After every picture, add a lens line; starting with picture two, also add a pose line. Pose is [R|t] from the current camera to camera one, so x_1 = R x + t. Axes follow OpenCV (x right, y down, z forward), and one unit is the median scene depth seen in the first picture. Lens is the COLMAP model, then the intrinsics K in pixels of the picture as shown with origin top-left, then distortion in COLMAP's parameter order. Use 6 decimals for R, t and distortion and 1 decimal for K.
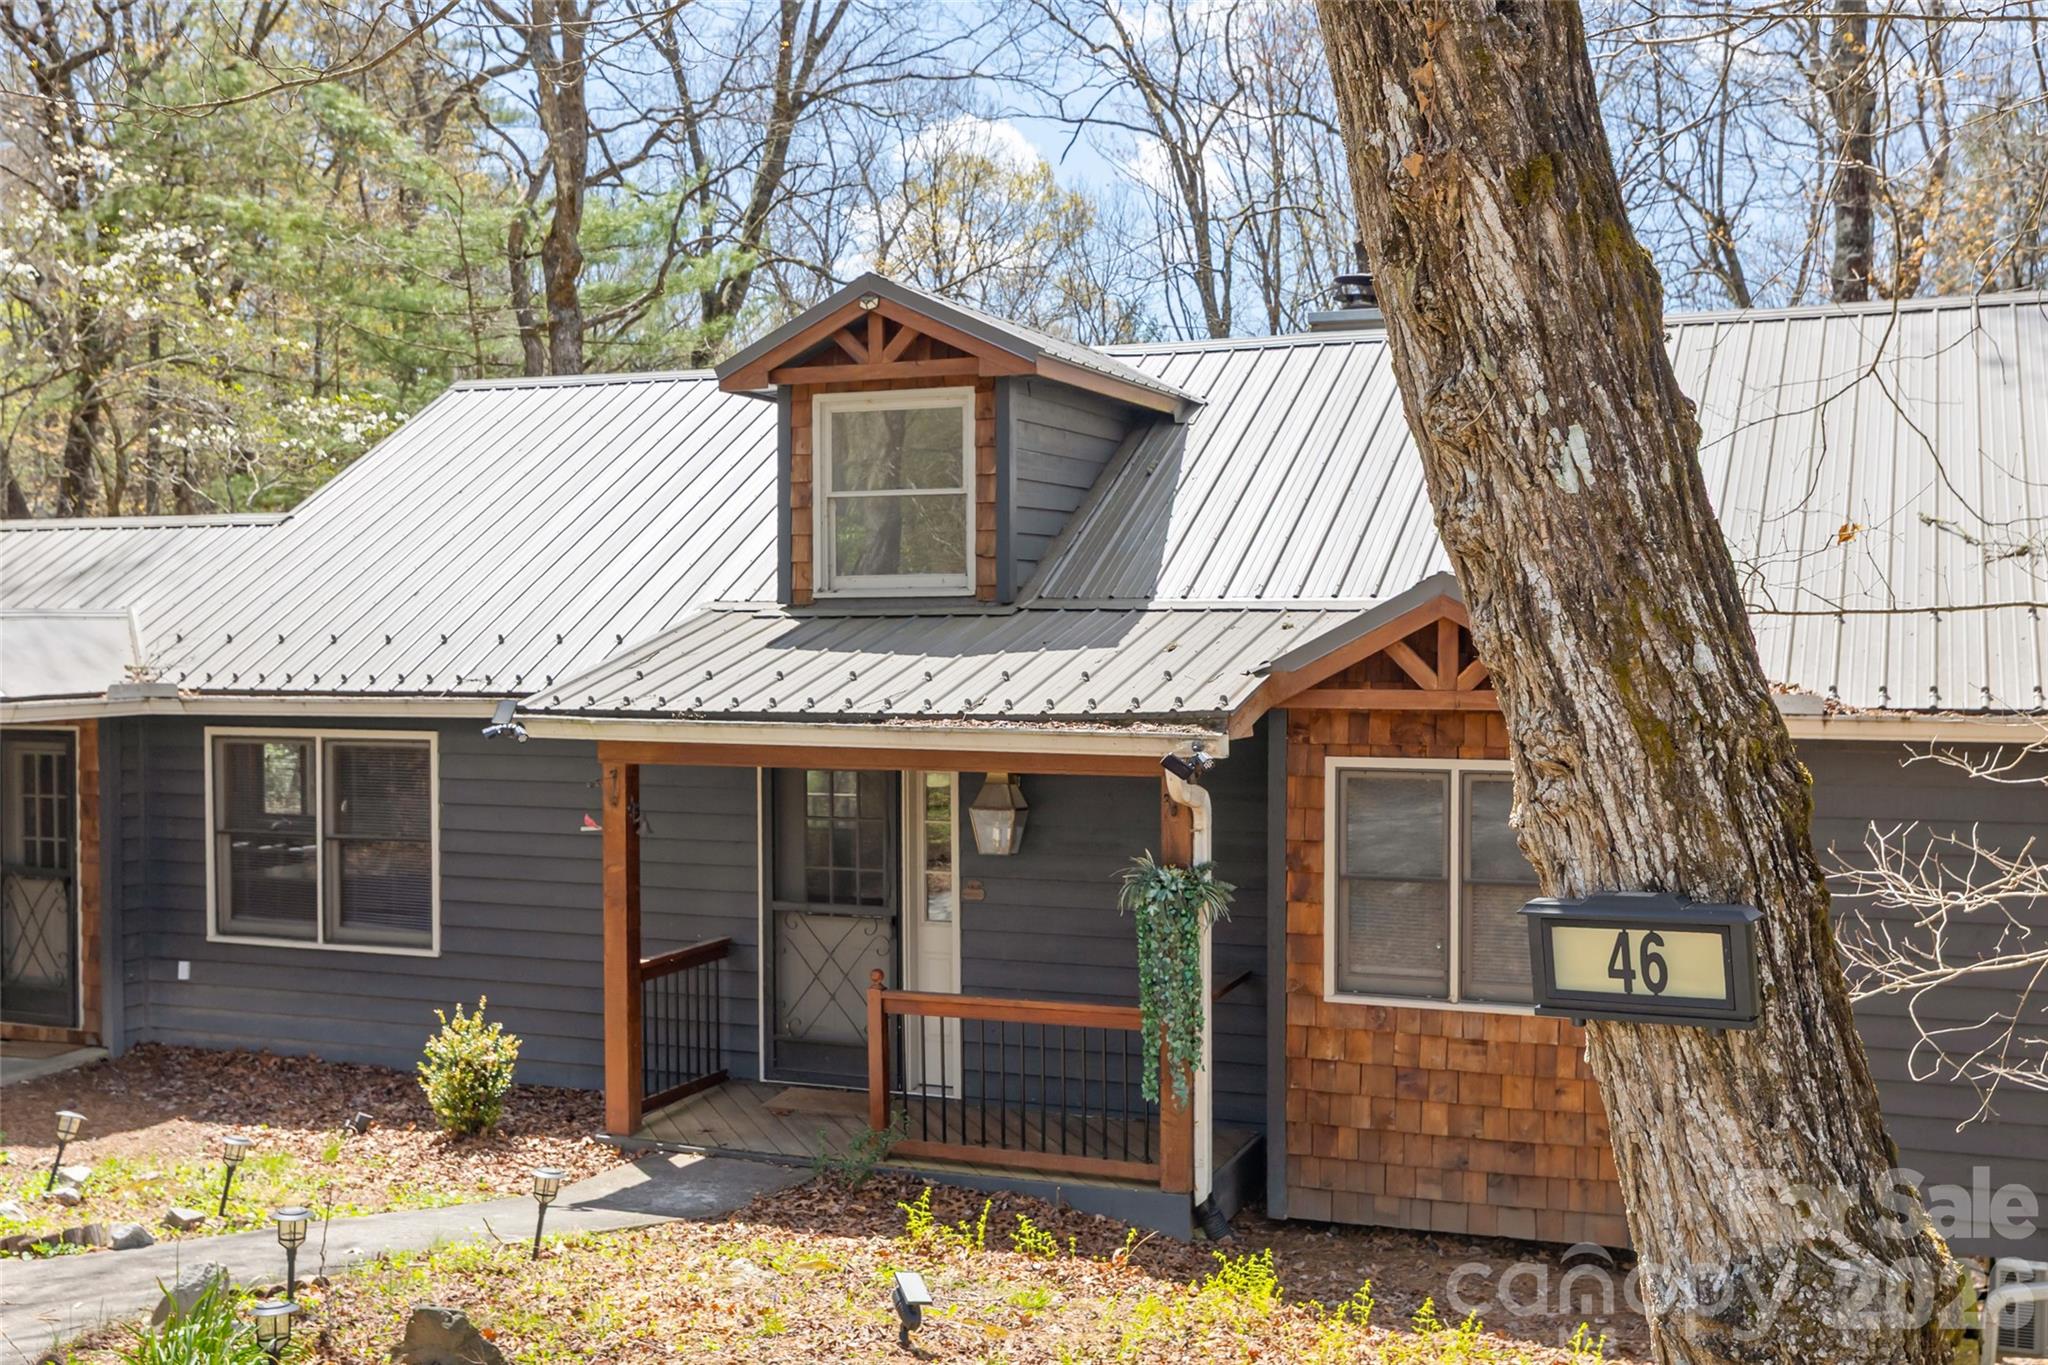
lens RADIAL K [[2062.7, 0, 1024.0], [0, 2062.7, 682.5], [0, 0, 1]] dist [-0.007948, -0.013174]
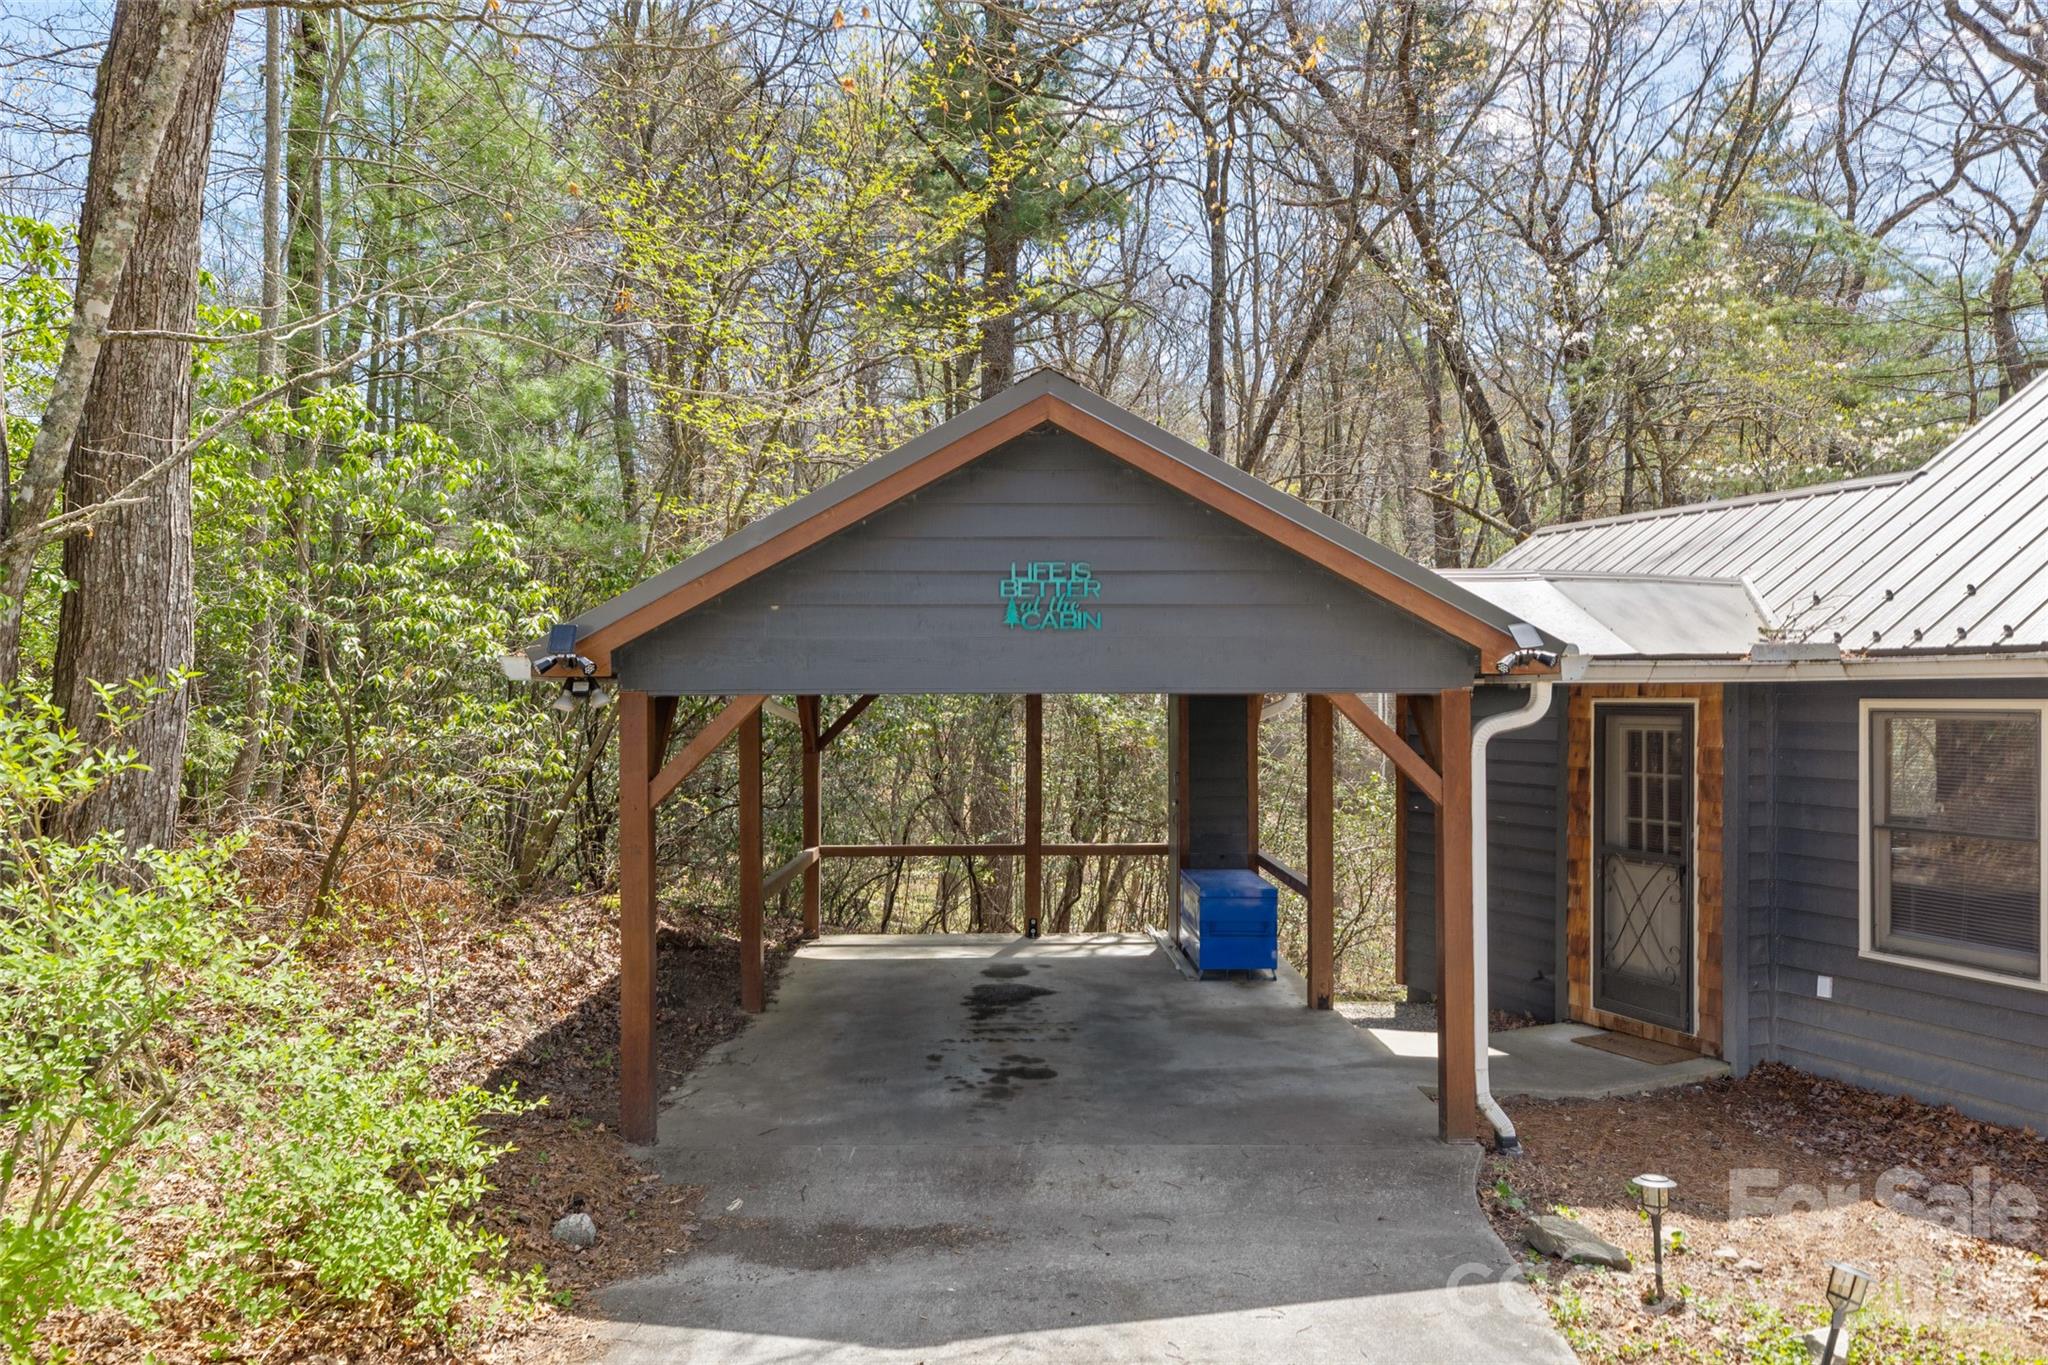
lens RADIAL K [[1422.0, 0, 1024.0], [0, 1422.0, 682.5], [0, 0, 1]] dist [0.001963, 0.001557]
pose [[0.711577, -0.001860, -0.702606, -0.231106], [-0.021945, 0.999450, -0.024871, 0.036156], [0.702265, 0.033117, 0.711145, 0.347564]]
